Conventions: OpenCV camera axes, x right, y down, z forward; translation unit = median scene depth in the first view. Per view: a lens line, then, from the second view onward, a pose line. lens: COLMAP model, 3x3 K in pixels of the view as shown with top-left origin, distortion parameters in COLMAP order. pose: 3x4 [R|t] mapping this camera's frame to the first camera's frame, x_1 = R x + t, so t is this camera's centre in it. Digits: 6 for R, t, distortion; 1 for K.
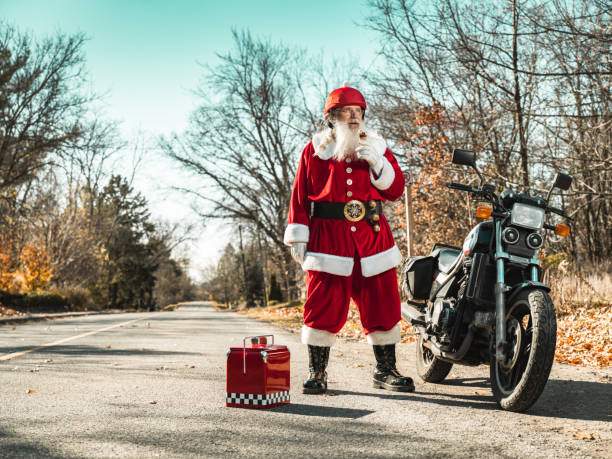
lens RADIAL K [[939.7, 0, 306.0], [0, 939.7, 229.5], [0, 0, 1]] dist [0.003908, -0.018792]
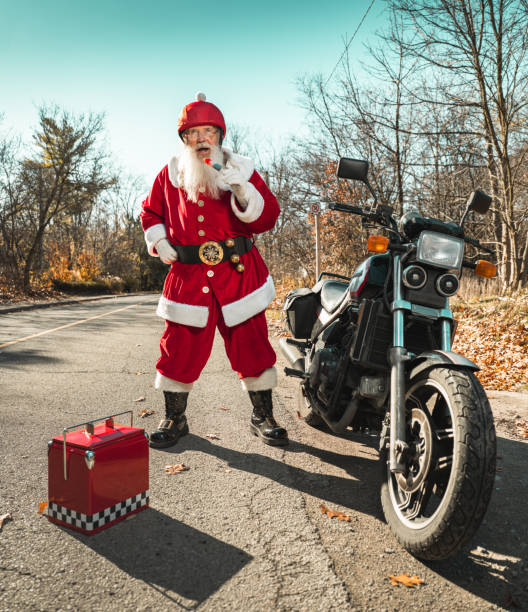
lens RADIAL K [[551.3, 0, 257.7], [0, 551.3, 307.1], [0, 0, 1]] dist [-0.002303, 0.010133]
pose [[0.999869, 0.009240, -0.013273, 0.013062], [-0.007625, 0.993113, 0.116915, -0.002363], [0.014262, -0.116799, 0.993053, 0.072360]]
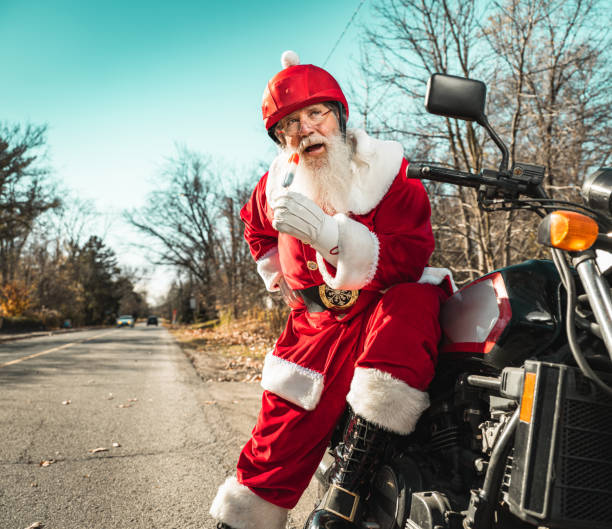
lens RADIAL K [[551.2, 0, 356.9], [0, 551.2, 256.6], [0, 0, 1]] dist [-0.001450, 0.009078]
pose [[0.973165, 0.018424, 0.229372, 0.009788], [-0.011249, 0.999407, -0.032548, -0.000081], [-0.229835, 0.029095, 0.972795, 0.104396]]
